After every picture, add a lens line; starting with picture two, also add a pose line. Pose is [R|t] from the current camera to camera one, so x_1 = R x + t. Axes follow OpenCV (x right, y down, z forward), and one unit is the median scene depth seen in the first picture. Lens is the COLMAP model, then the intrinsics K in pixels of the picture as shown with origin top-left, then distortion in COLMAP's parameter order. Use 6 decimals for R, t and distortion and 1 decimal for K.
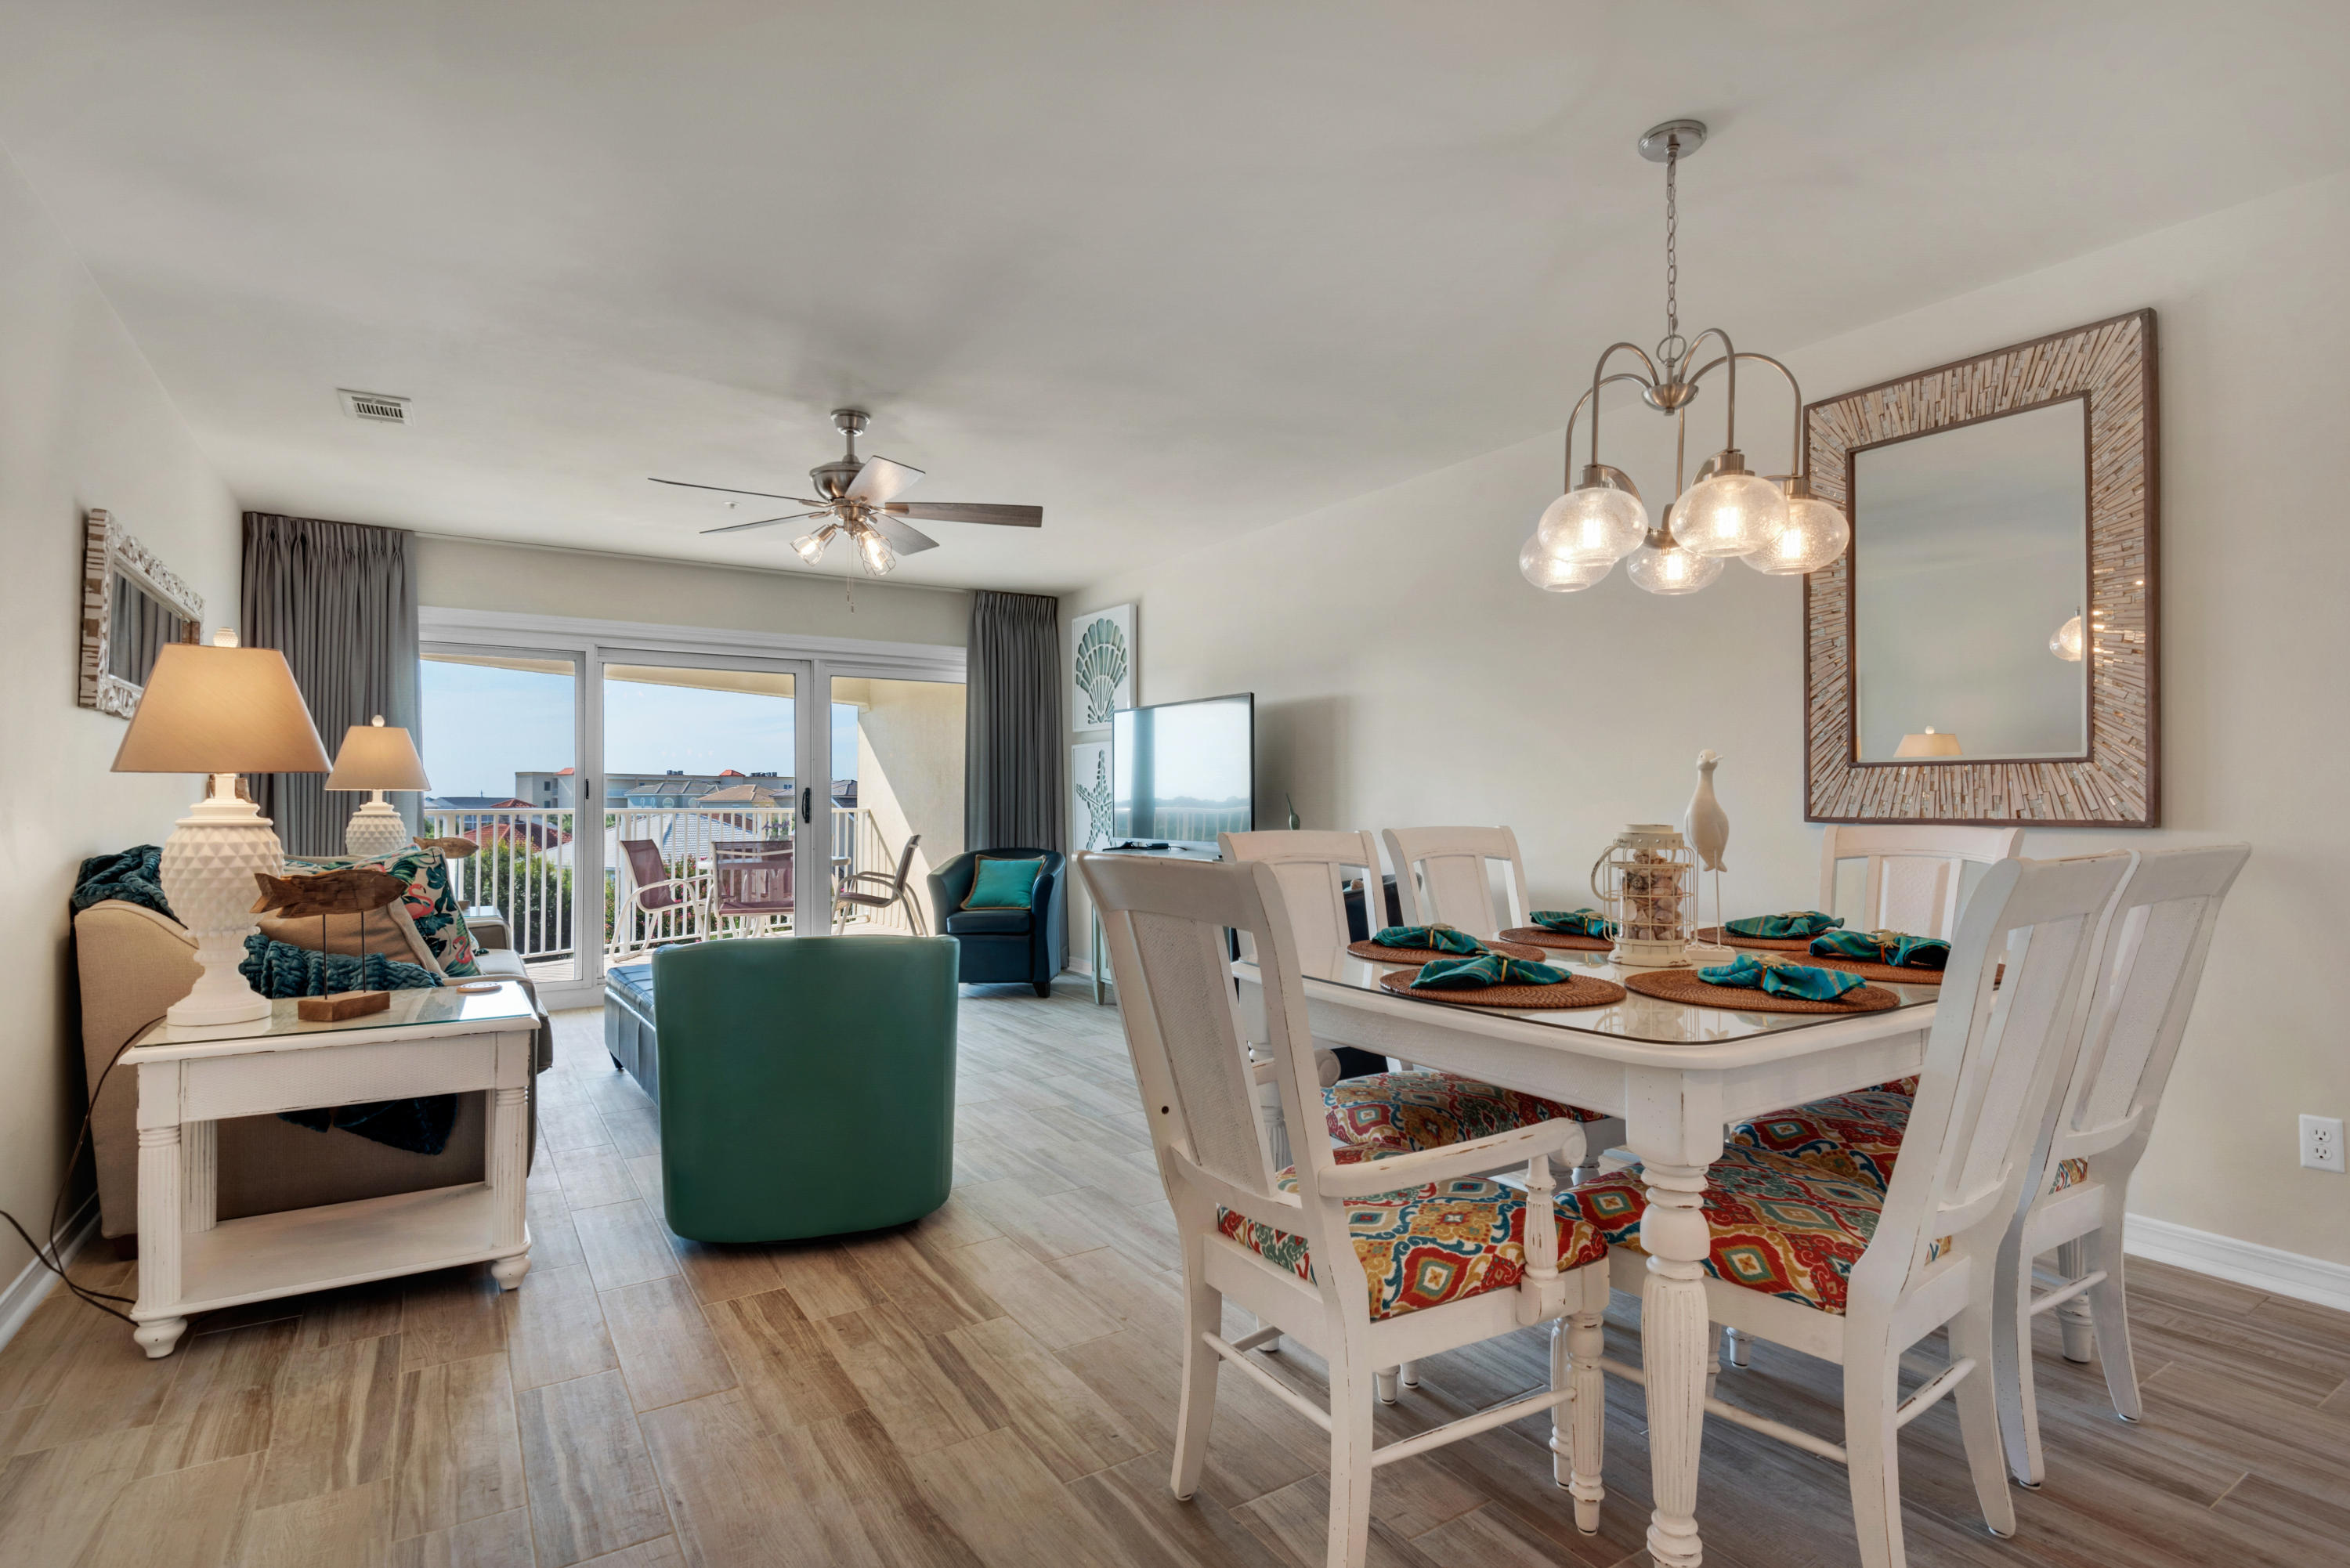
lens RADIAL K [[1142.9, 0, 1177.4], [0, 1142.9, 786.9], [0, 0, 1]] dist [-0.002355, -0.001461]
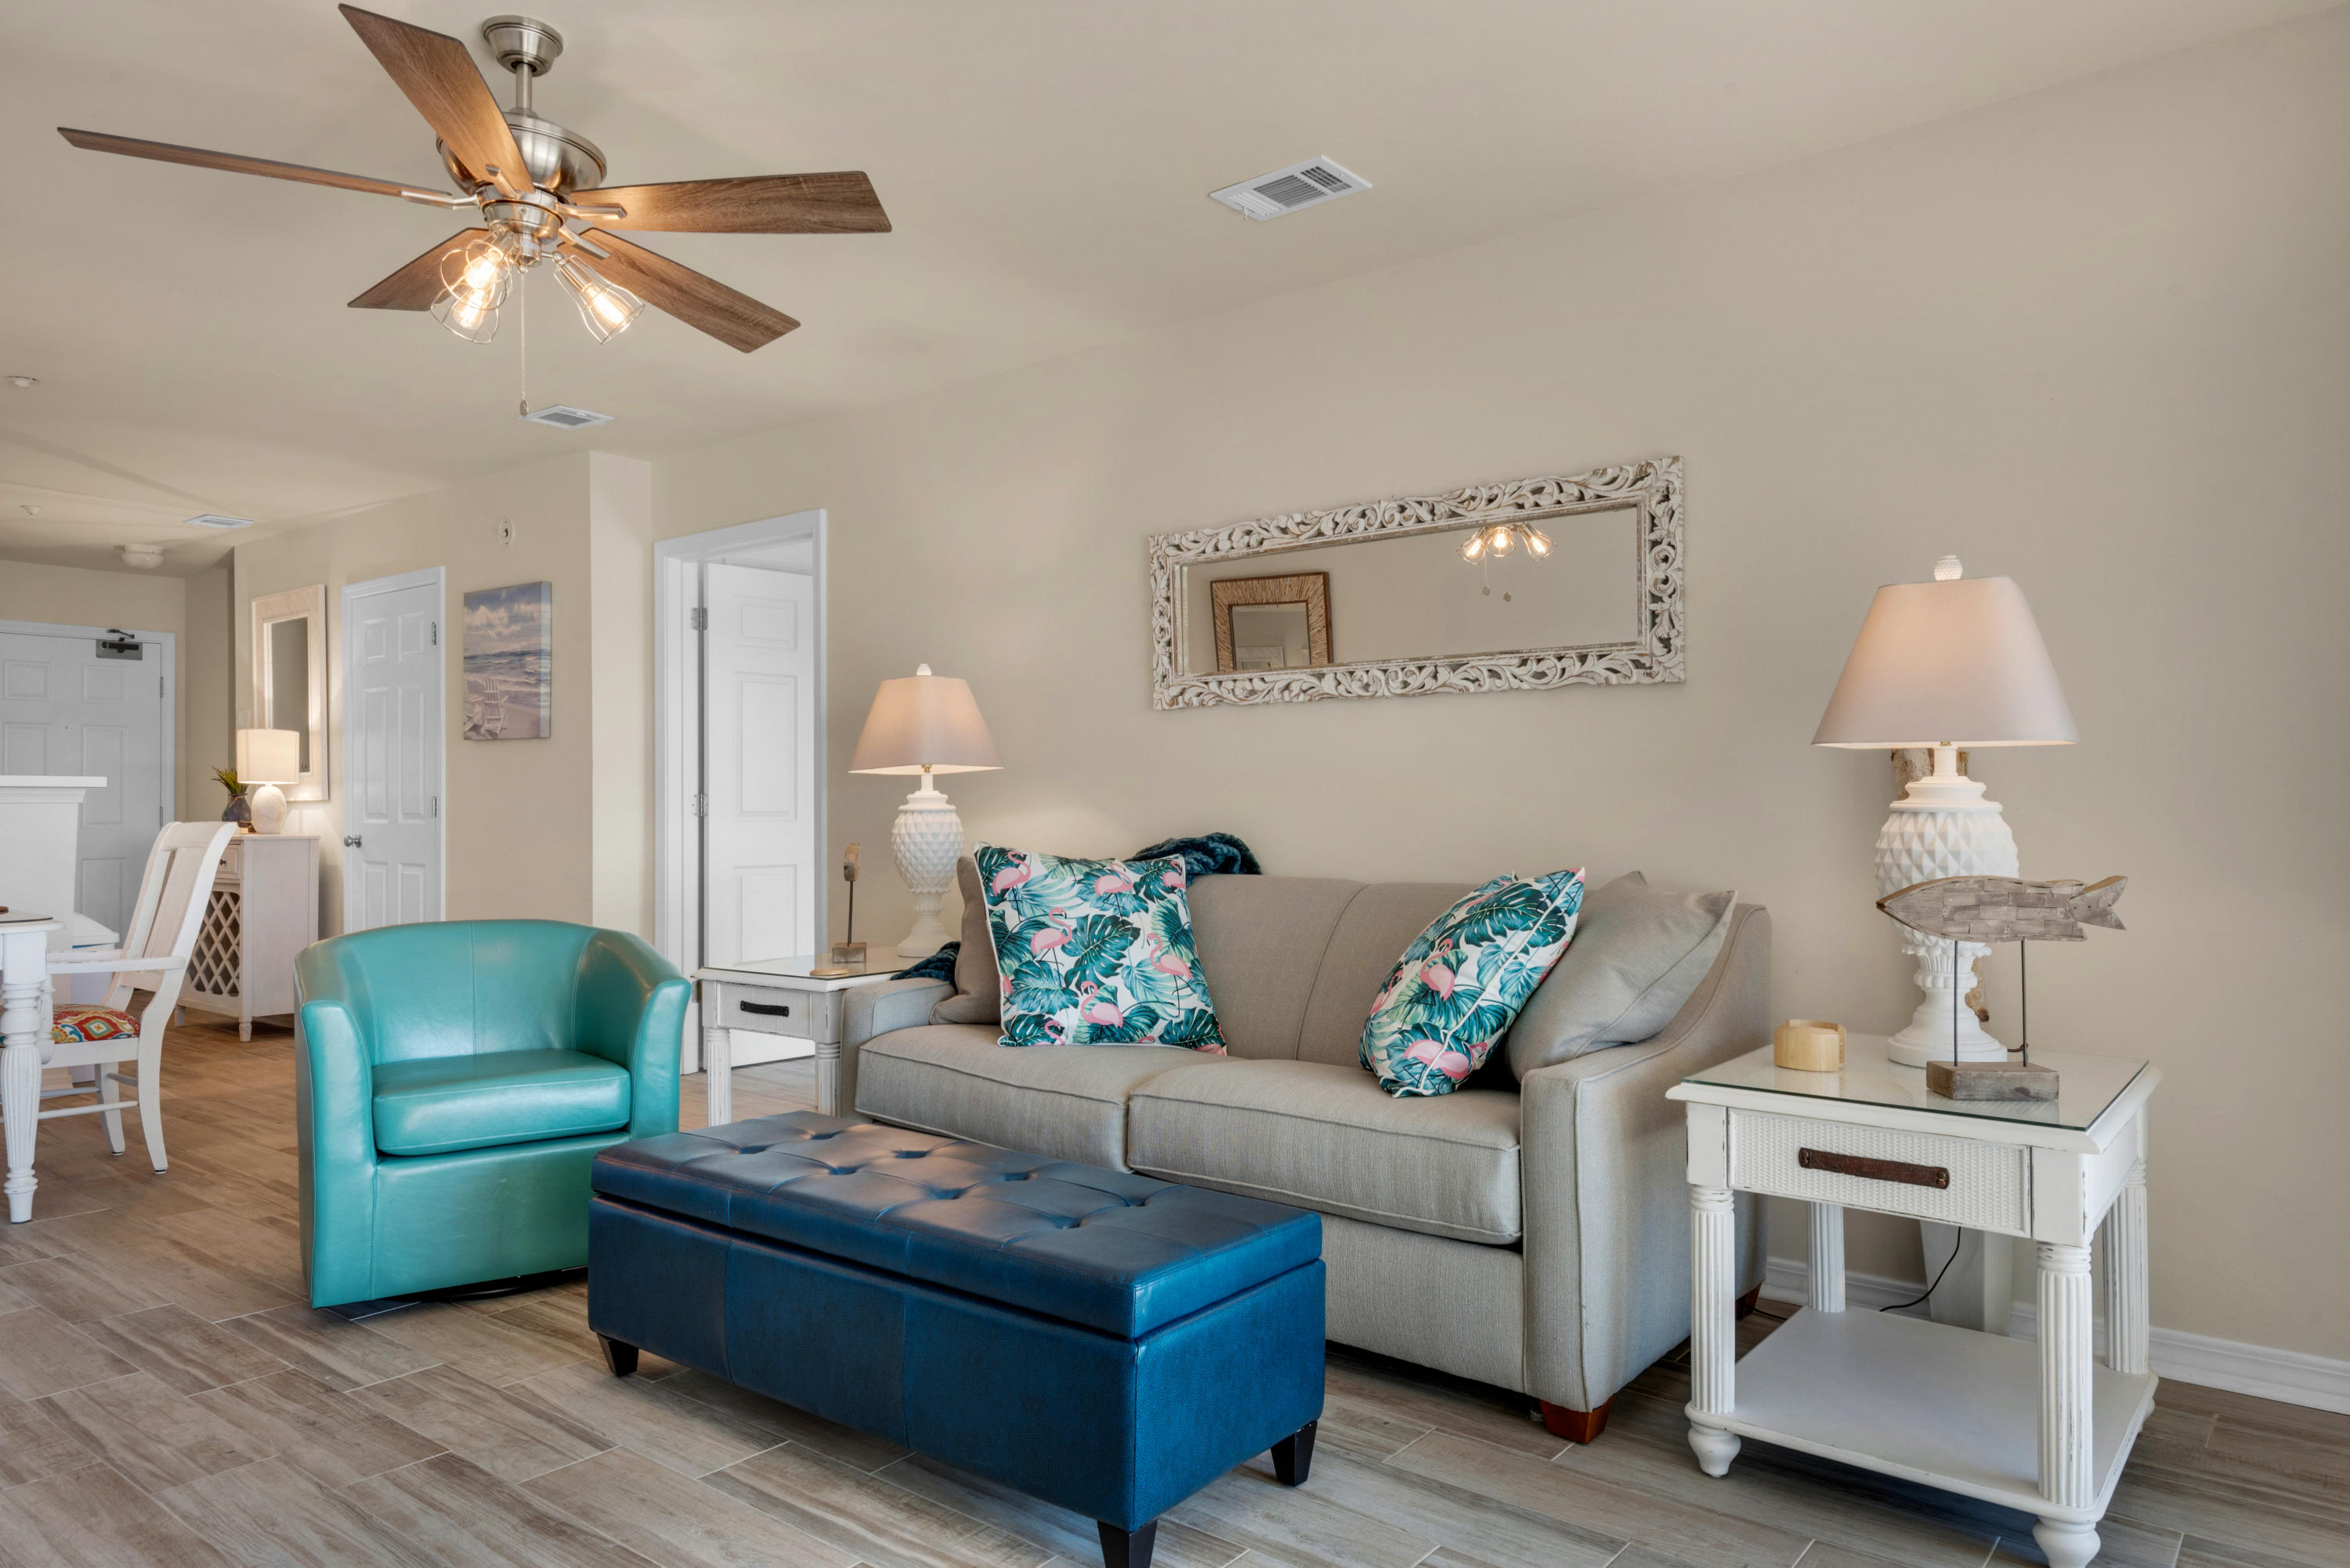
lens RADIAL K [[1488.5, 0, 1180.4], [0, 1488.5, 790.2], [0, 0, 1]] dist [0.008651, 0.000032]
pose [[-0.944073, 0.001216, -0.329734, -0.293081], [0.009783, 0.999656, -0.024323, 0.029804], [0.329591, -0.026188, -0.943761, 1.482030]]
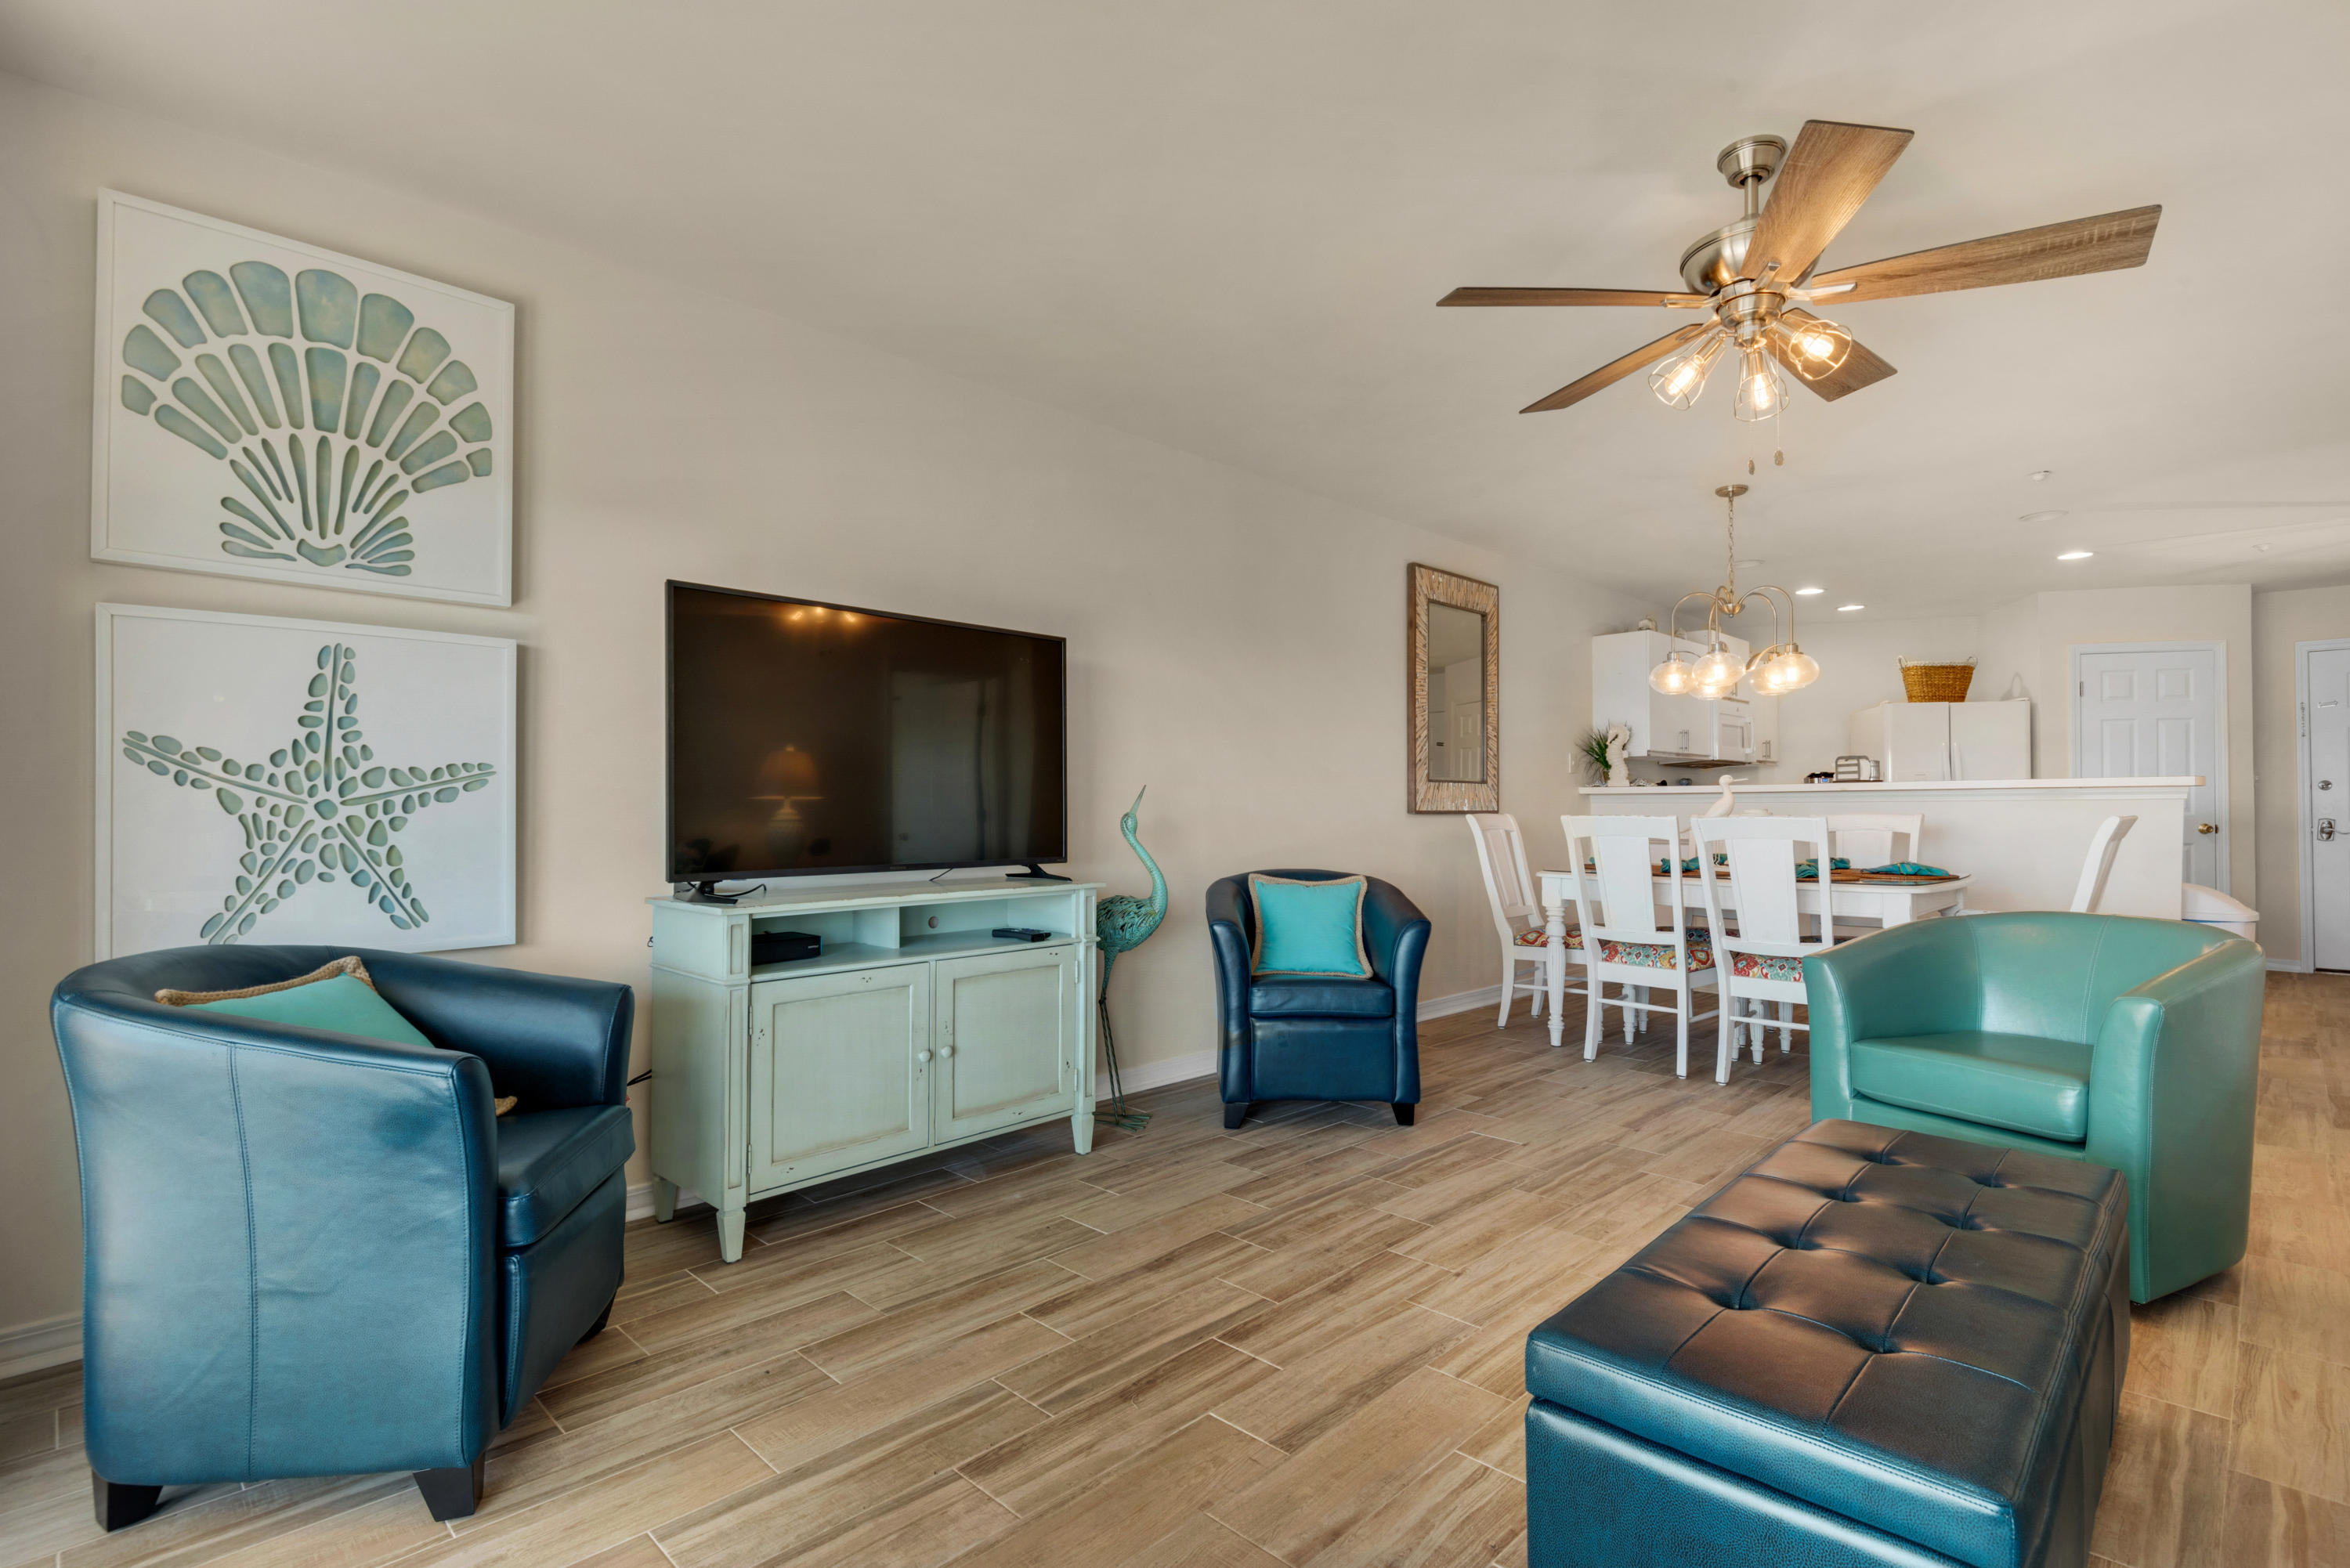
lens RADIAL K [[1122.4, 0, 1164.3], [0, 1122.4, 797.9], [0, 0, 1]] dist [0.005291, -0.007020]
pose [[-0.212365, 0.016456, 0.977052, -0.687303], [-0.008335, 0.999791, -0.018651, 0.028984], [-0.977155, -0.012104, -0.212184, 1.228311]]
